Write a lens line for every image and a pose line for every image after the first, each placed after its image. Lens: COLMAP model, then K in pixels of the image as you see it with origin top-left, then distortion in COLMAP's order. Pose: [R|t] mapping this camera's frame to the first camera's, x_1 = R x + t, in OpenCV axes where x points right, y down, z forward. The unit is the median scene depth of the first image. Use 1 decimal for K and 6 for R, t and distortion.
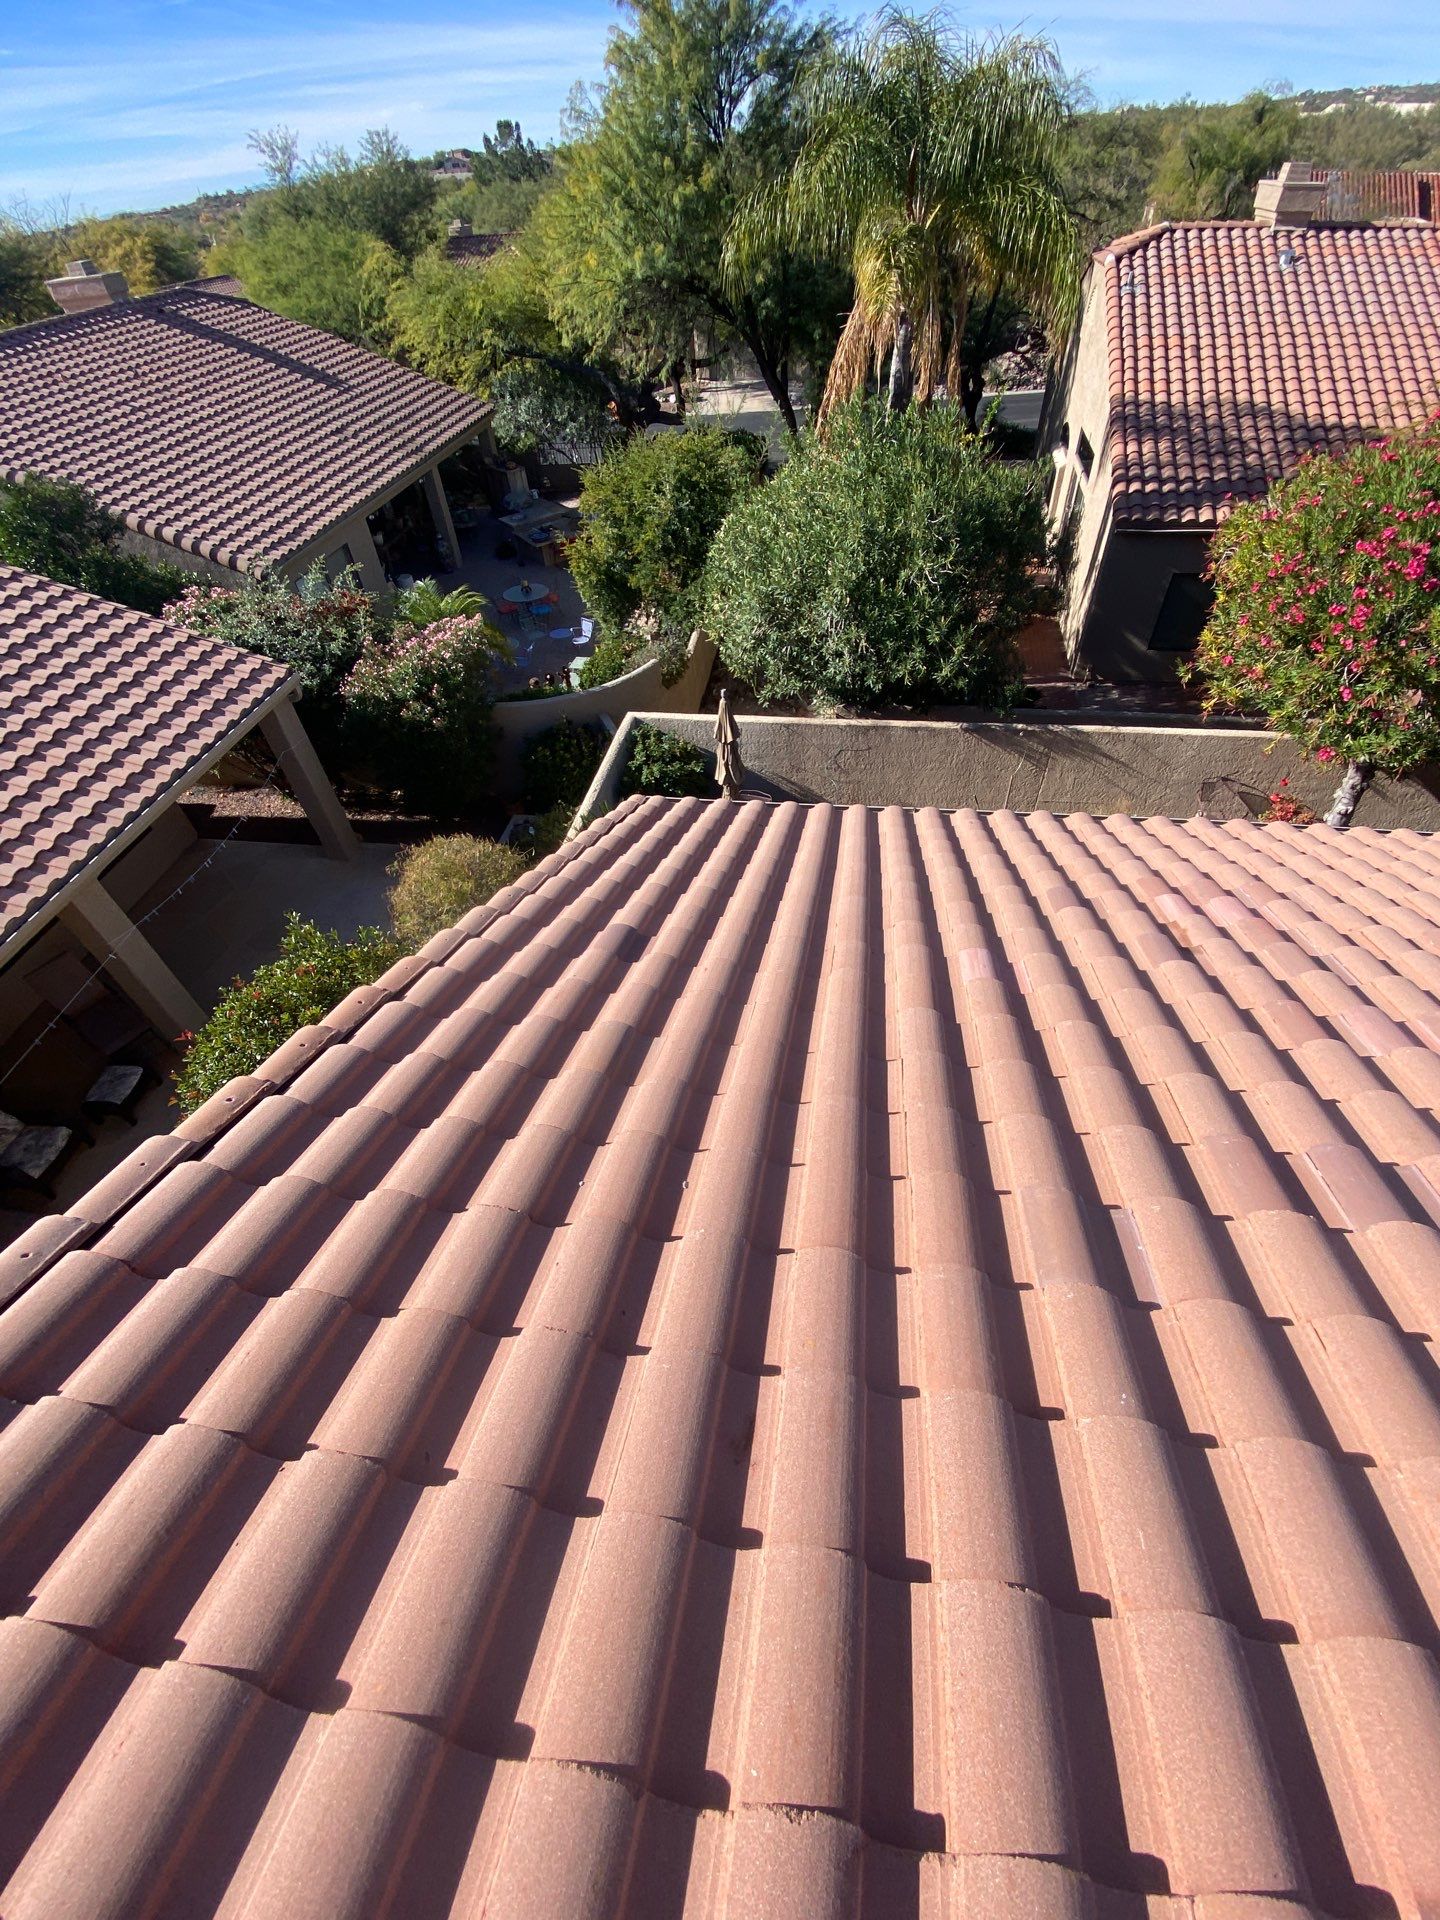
lens RADIAL K [[776.4, 0, 742.9], [0, 776.4, 940.5], [0, 0, 1]] dist [0.036426, -0.024236]
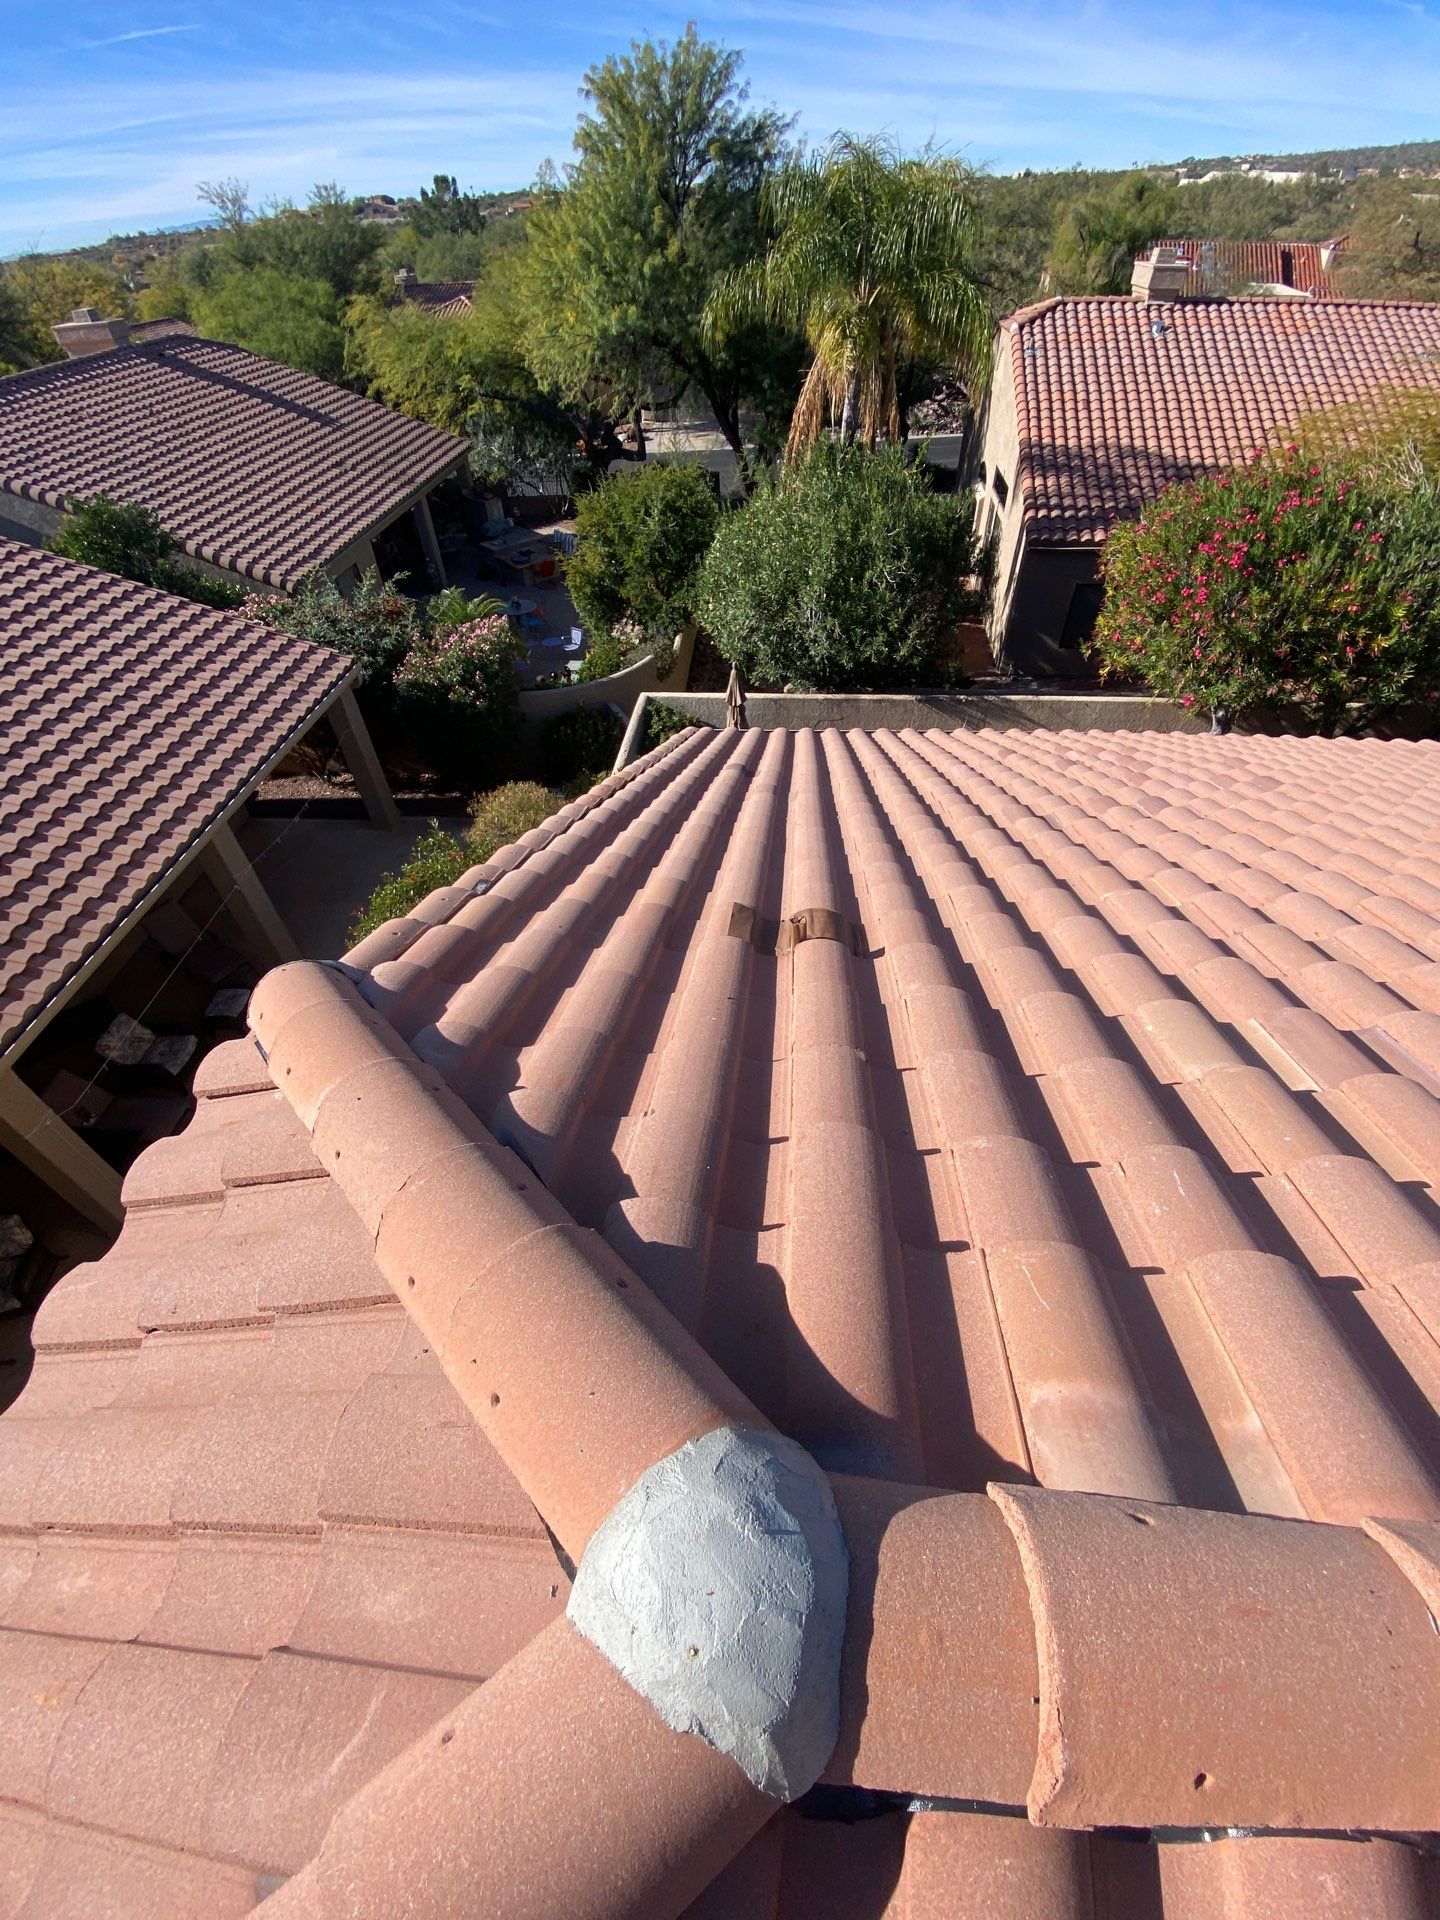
lens RADIAL K [[775.8, 0, 734.3], [0, 775.8, 953.5], [0, 0, 1]] dist [0.023865, -0.021355]
pose [[0.997367, -0.032202, 0.064984, -0.068038], [0.033601, 0.999224, -0.020552, 0.098601], [-0.064272, 0.022682, 0.997675, -0.139588]]
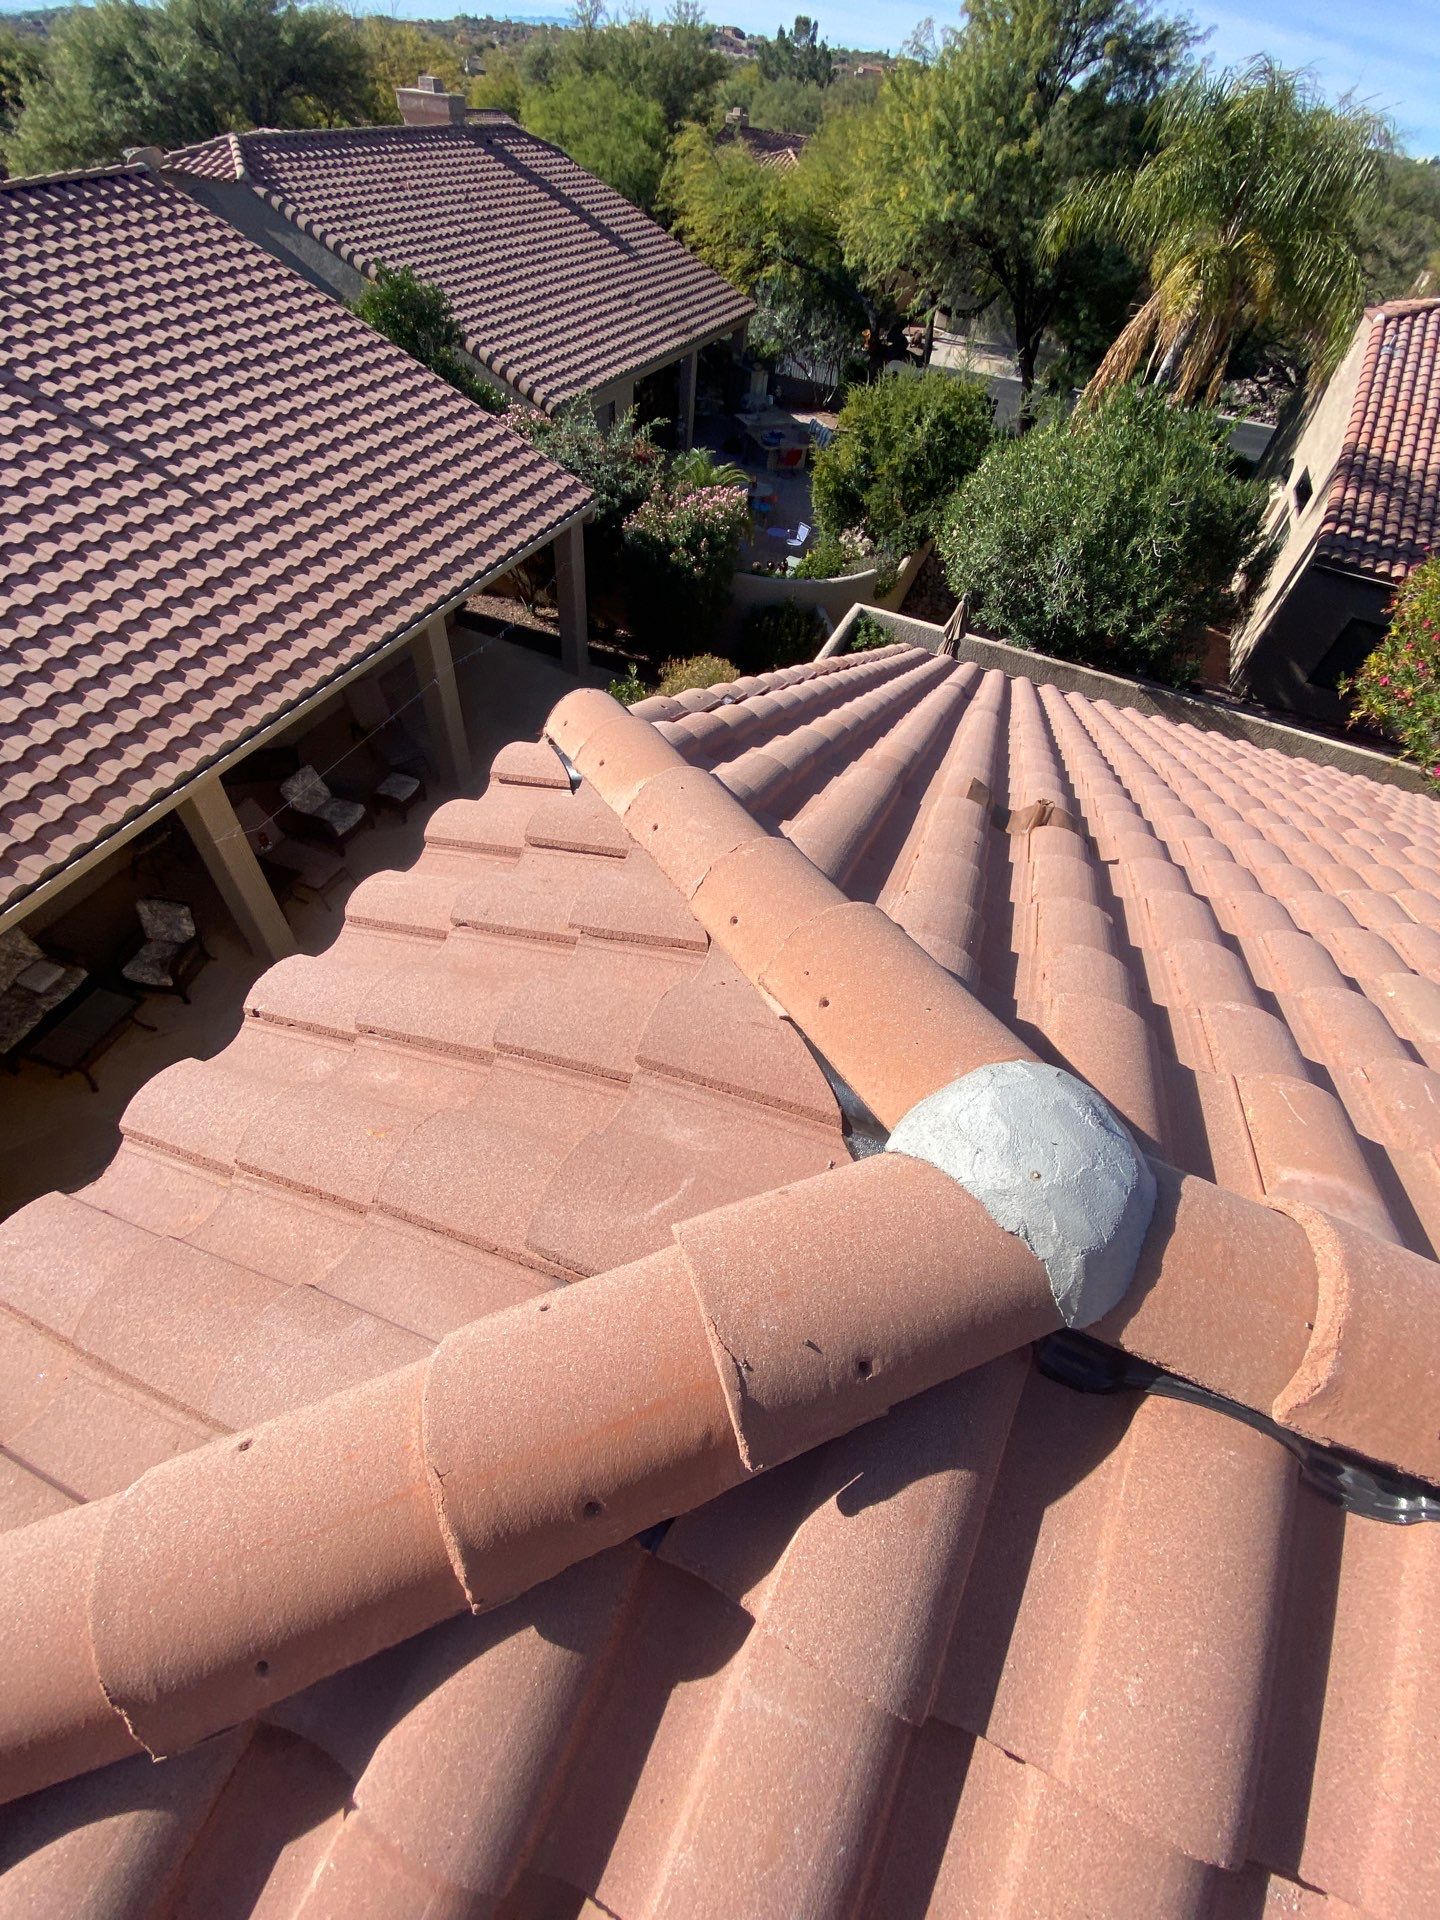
lens RADIAL K [[775.9, 0, 739.2], [0, 775.9, 955.2], [0, 0, 1]] dist [0.026685, -0.022037]
pose [[0.959851, 0.277903, -0.038168, -0.089091], [-0.274592, 0.958662, 0.074602, 0.123281], [0.057322, -0.061126, 0.996483, -0.146699]]
